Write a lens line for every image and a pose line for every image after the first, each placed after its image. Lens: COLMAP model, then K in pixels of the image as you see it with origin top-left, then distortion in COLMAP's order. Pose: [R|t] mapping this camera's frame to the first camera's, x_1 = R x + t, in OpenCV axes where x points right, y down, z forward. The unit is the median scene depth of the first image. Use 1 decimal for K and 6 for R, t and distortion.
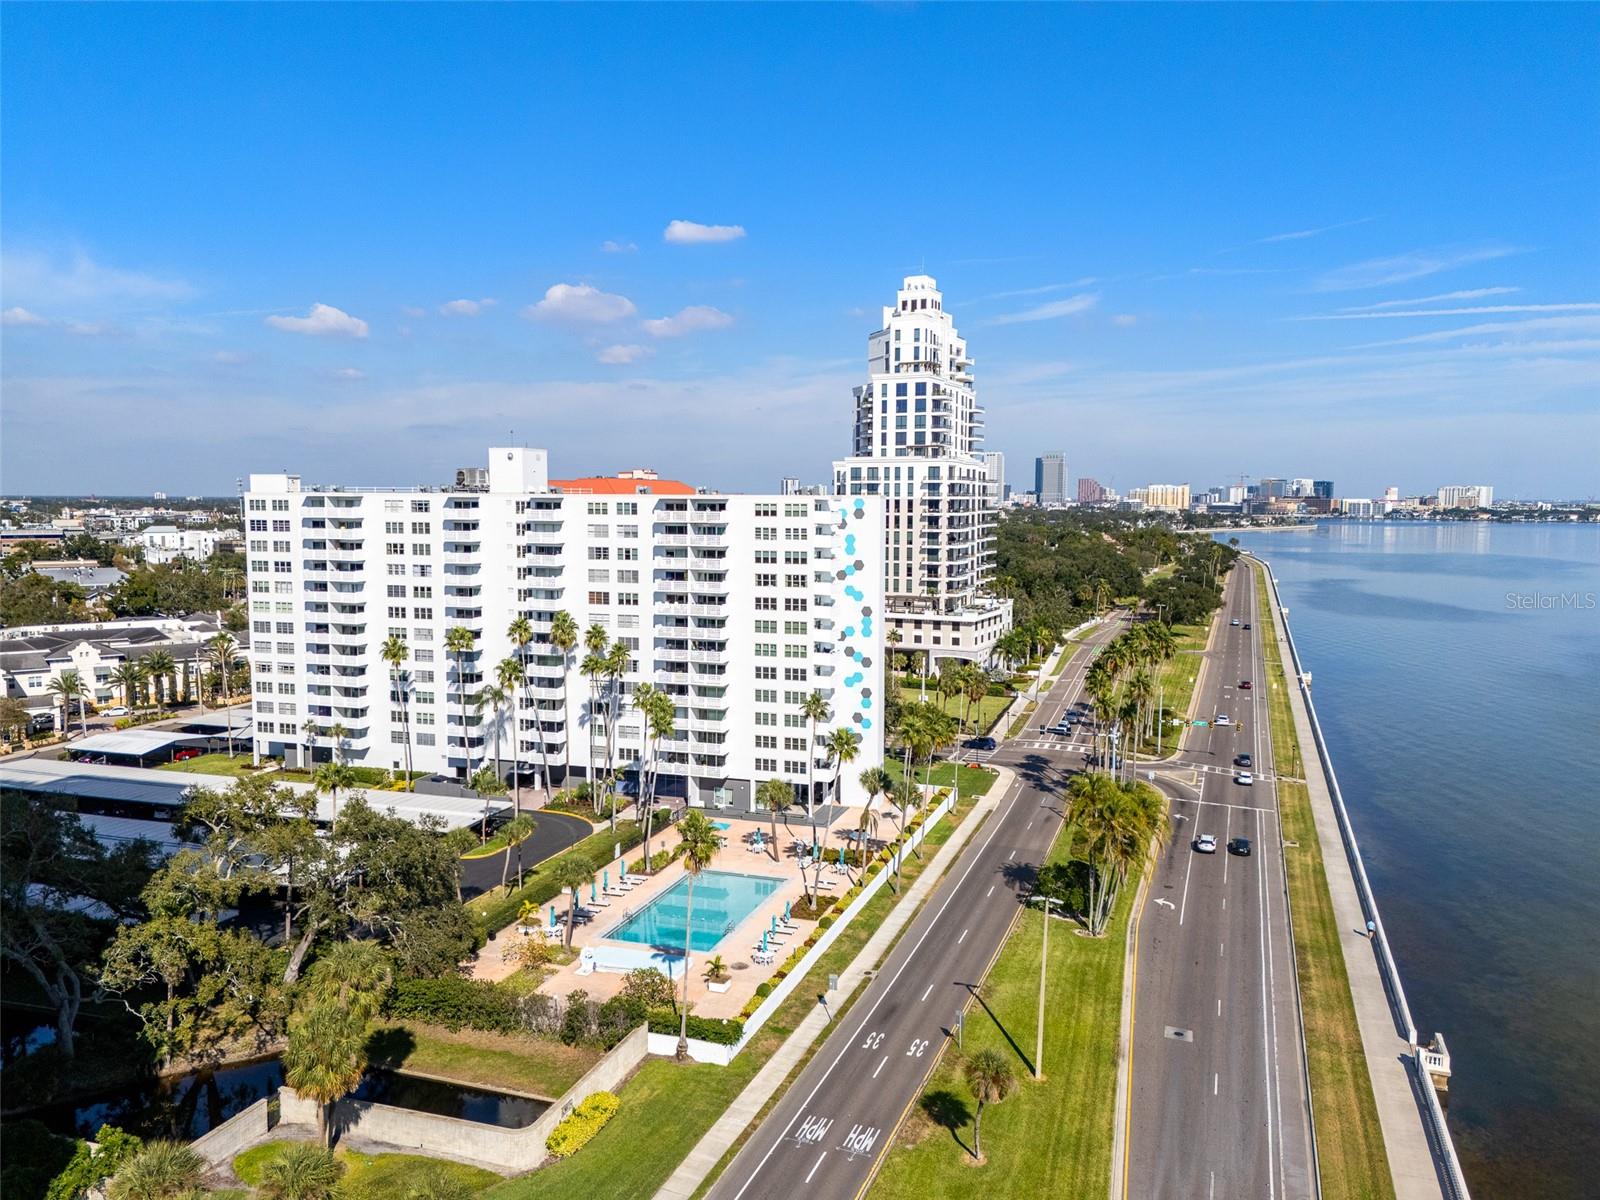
lens RADIAL K [[1172.4, 0, 801.8], [0, 1172.4, 604.2], [0, 0, 1]] dist [0.081511, -0.077706]
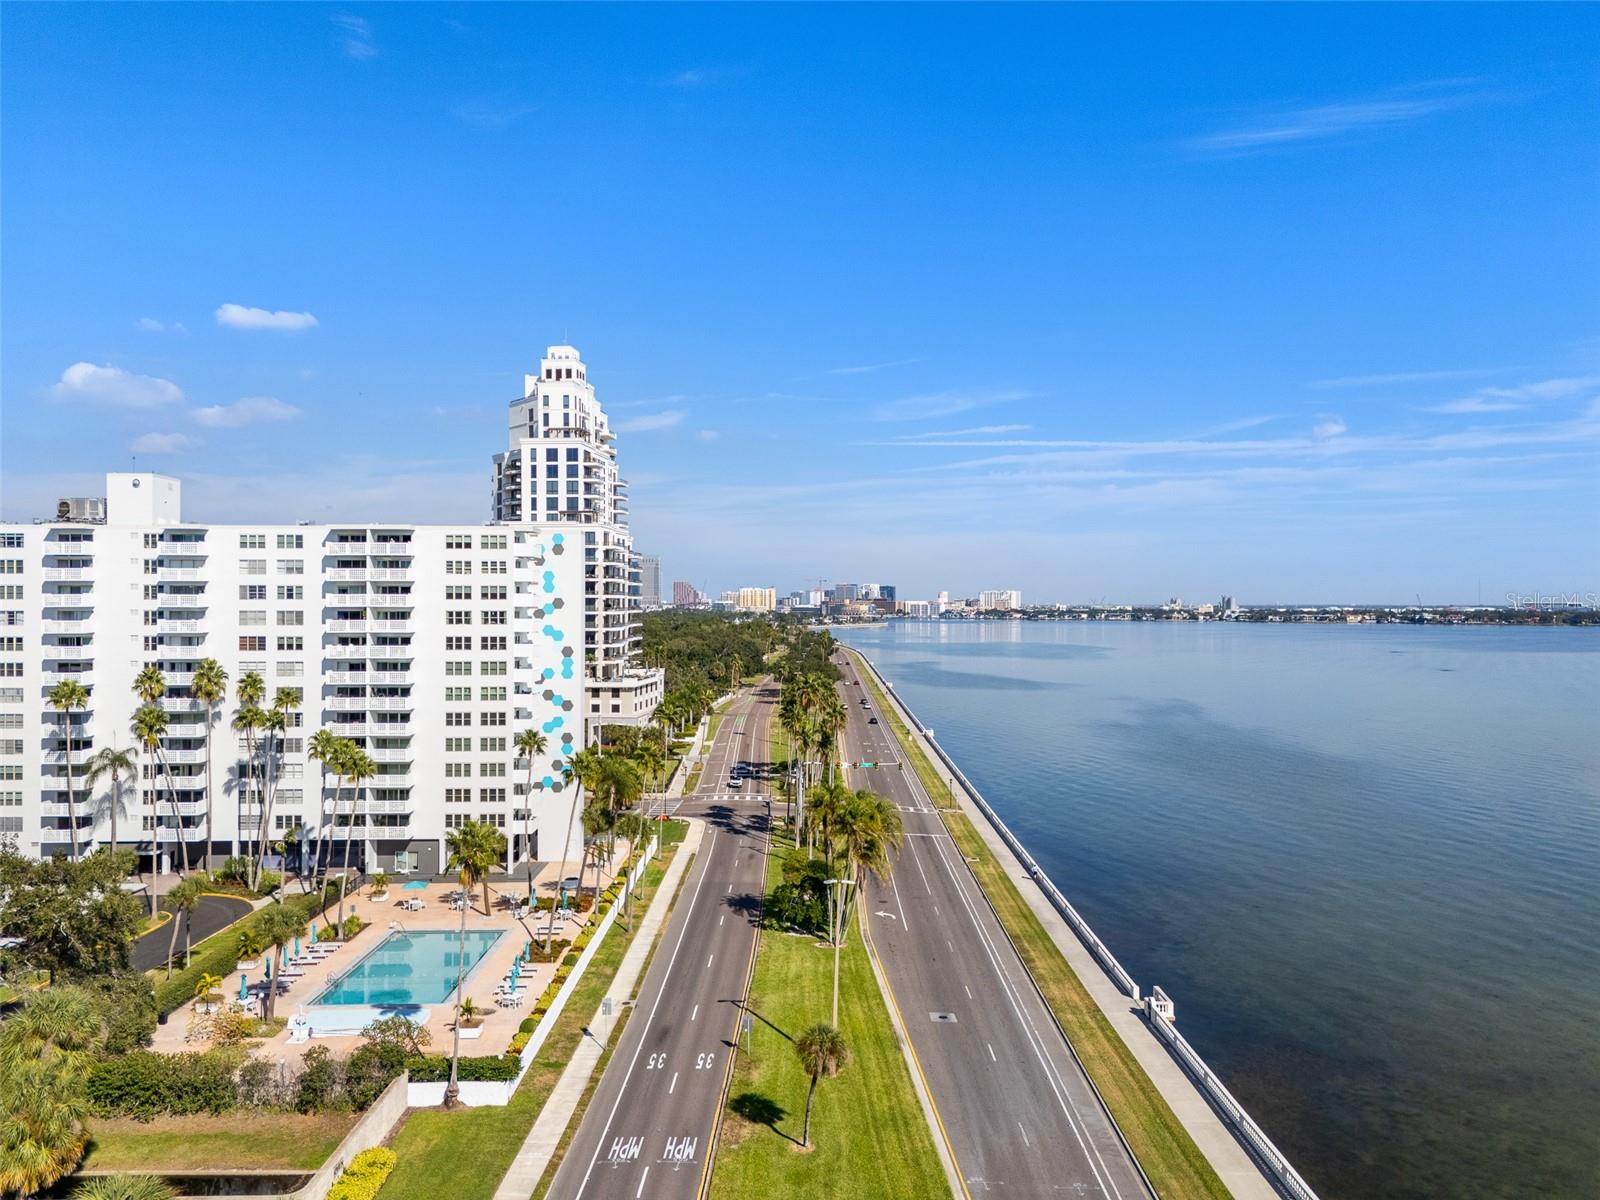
lens RADIAL K [[1172.4, 0, 799.9], [0, 1172.4, 609.5], [0, 0, 1]] dist [0.081511, -0.077706]
pose [[0.942751, -0.003948, 0.333474, -0.049847], [0.032052, 0.996374, -0.078818, 0.031397], [-0.331954, 0.084994, 0.939459, 0.018213]]
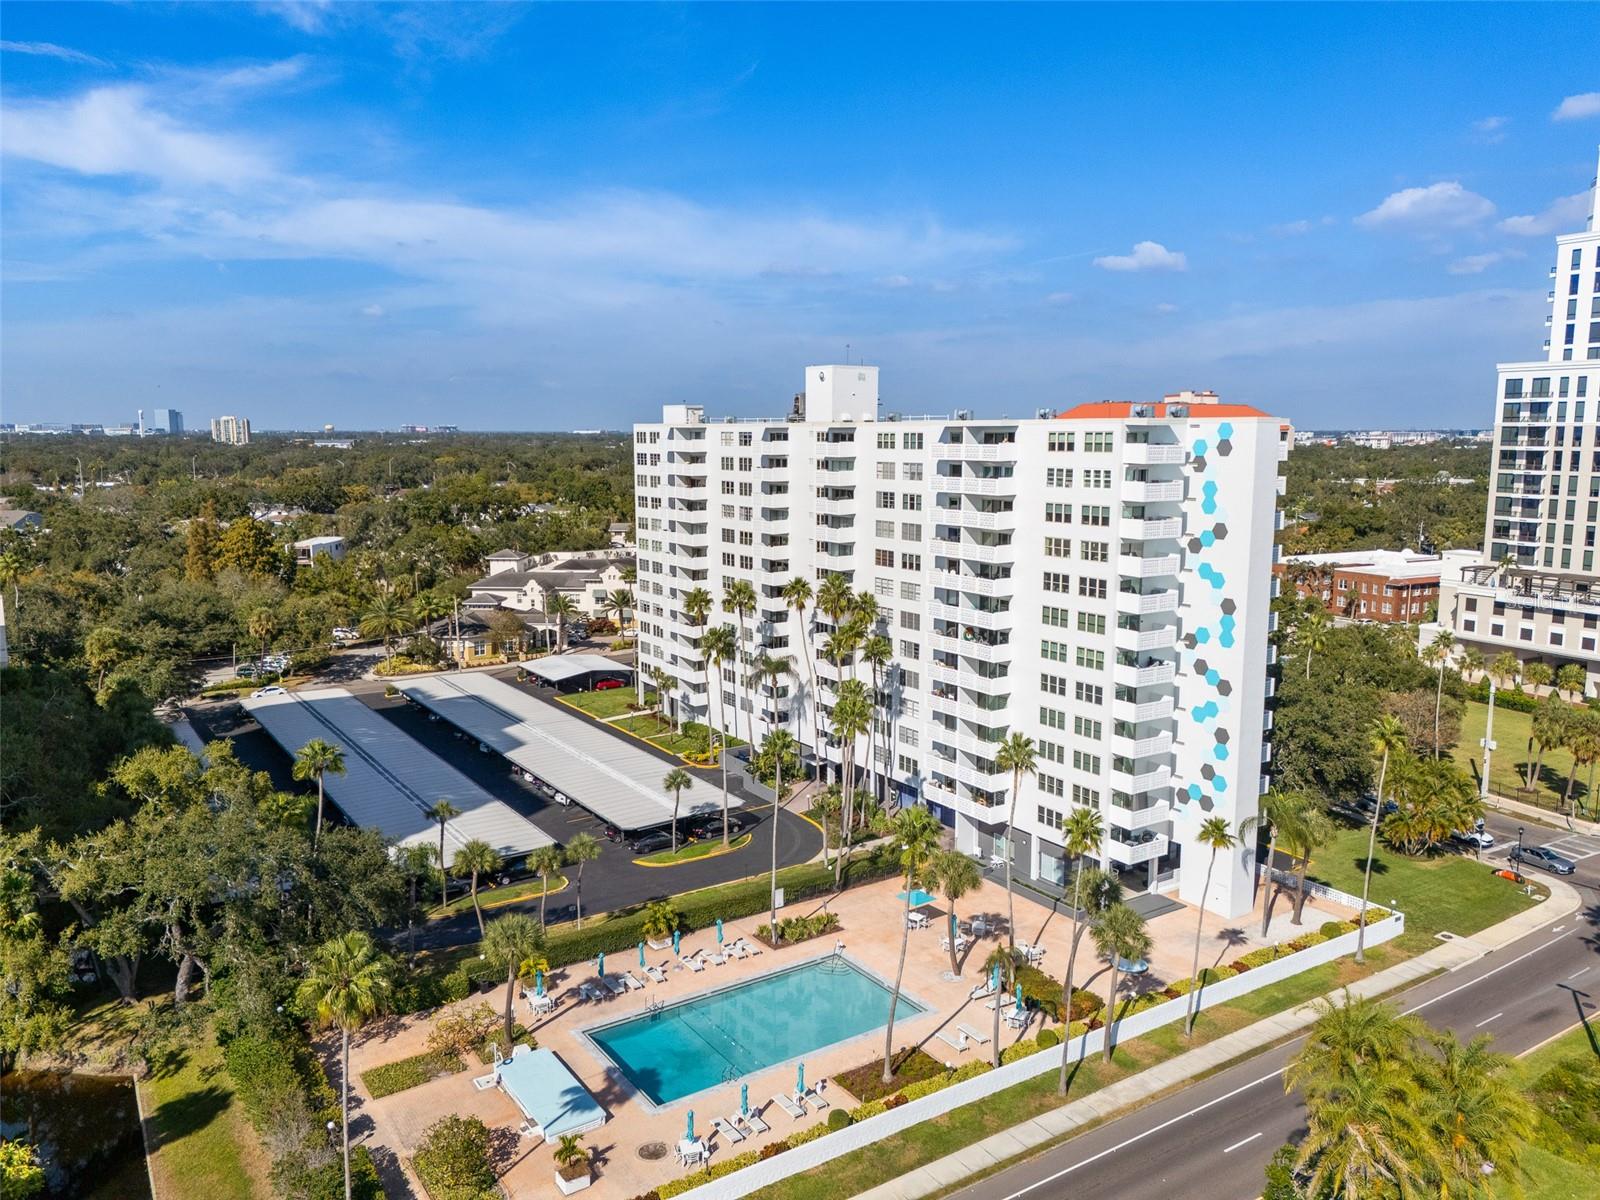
lens RADIAL K [[1172.4, 0, 799.8], [0, 1172.4, 597.2], [0, 0, 1]] dist [0.081511, -0.077706]
pose [[0.794846, 0.082382, -0.601193, 0.147454], [-0.052711, 0.996370, 0.066843, -0.016687], [0.604518, -0.021441, 0.796303, 0.211092]]
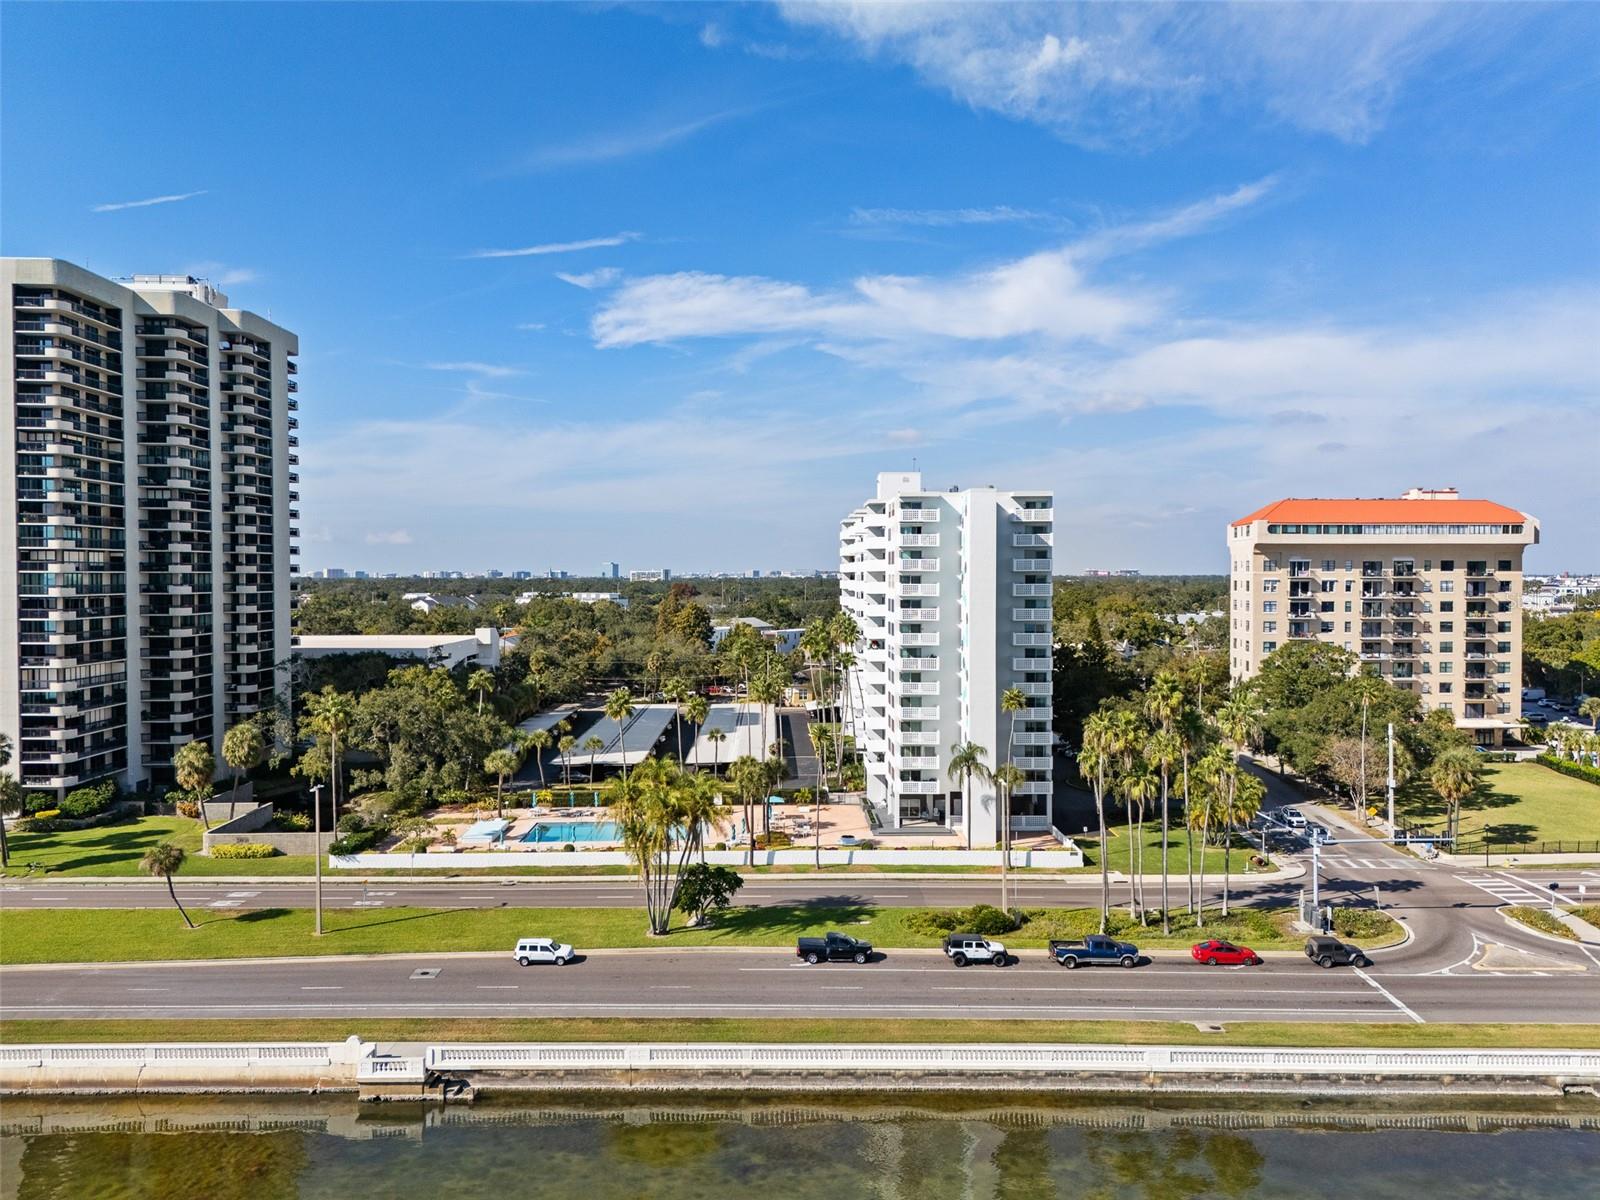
lens RADIAL K [[1172.4, 0, 817.8], [0, 1172.4, 593.8], [0, 0, 1]] dist [0.081511, -0.077706]
pose [[0.350673, 0.014101, -0.936392, 0.503103], [-0.084645, 0.996271, -0.016696, 0.007289], [0.932665, 0.085116, 0.350559, 0.333765]]
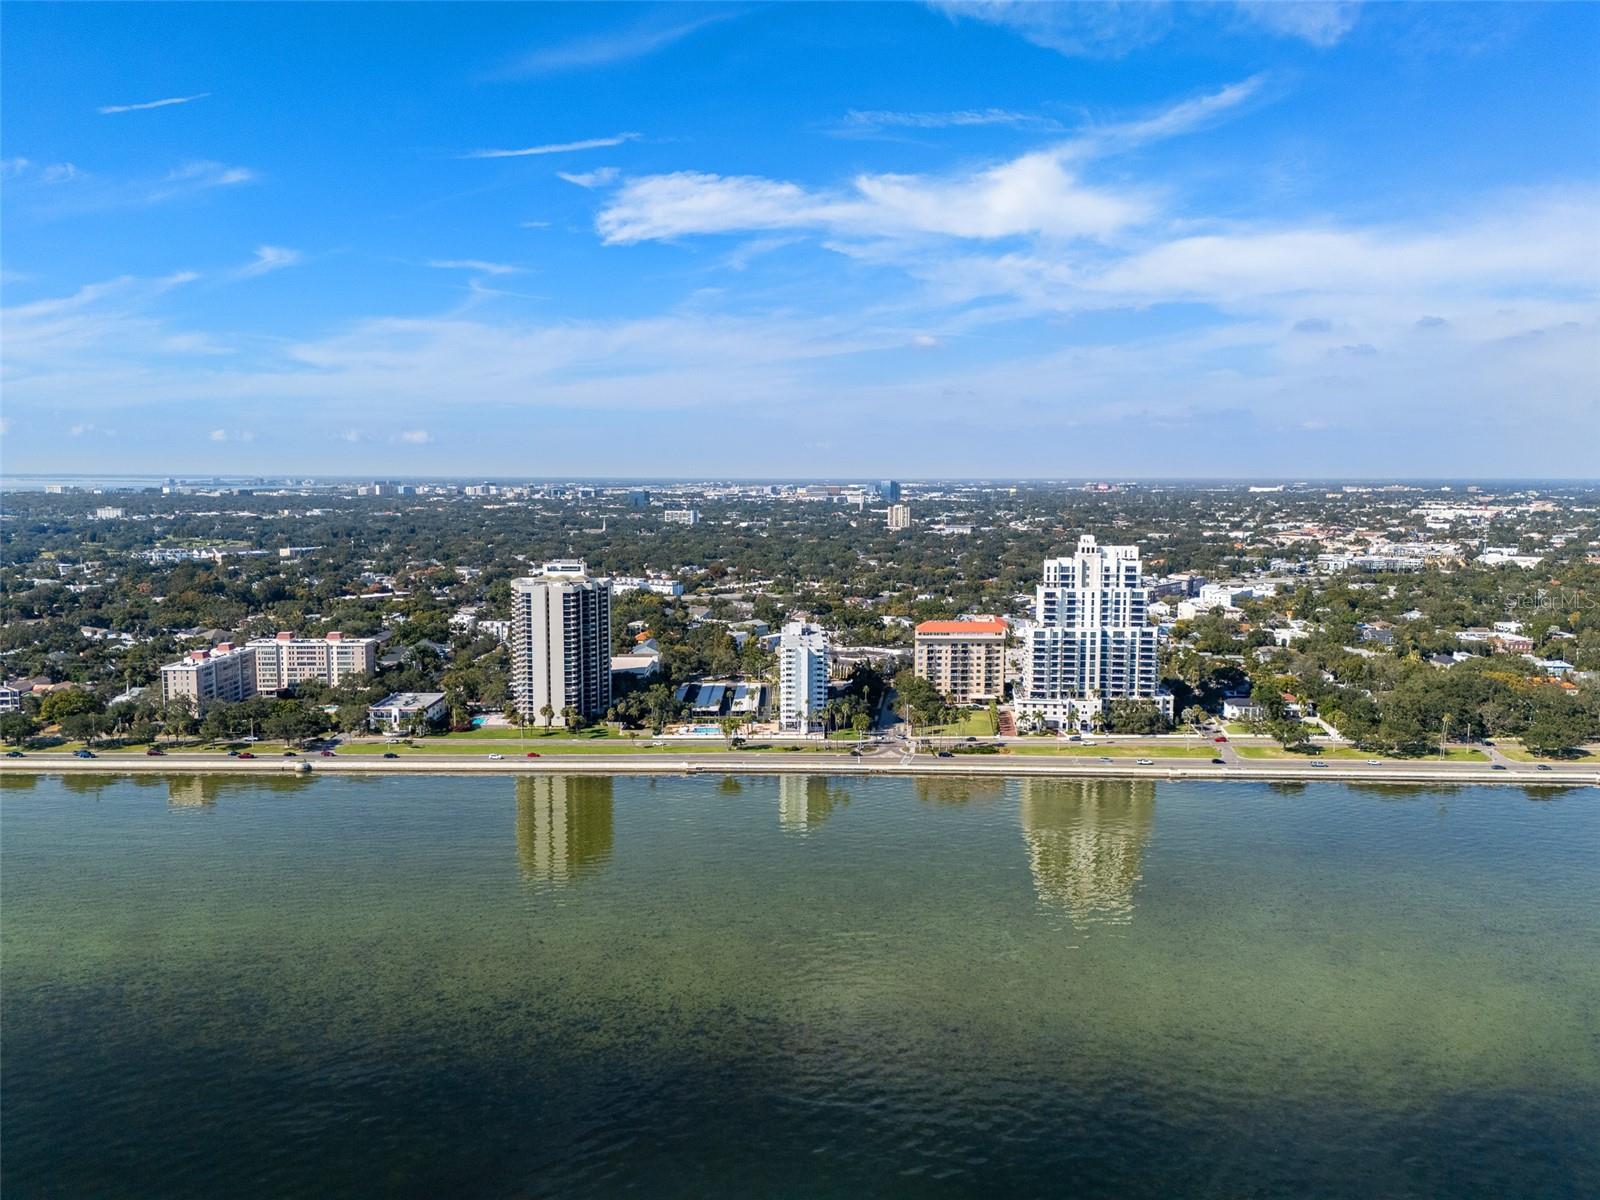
lens RADIAL K [[1172.4, 0, 800.5], [0, 1172.4, 609.3], [0, 0, 1]] dist [0.081511, -0.077706]
pose [[0.328995, 0.107146, -0.938233, 2.037068], [-0.086620, 0.992778, 0.083001, -0.303722], [0.940350, 0.053963, 0.335900, -0.148945]]
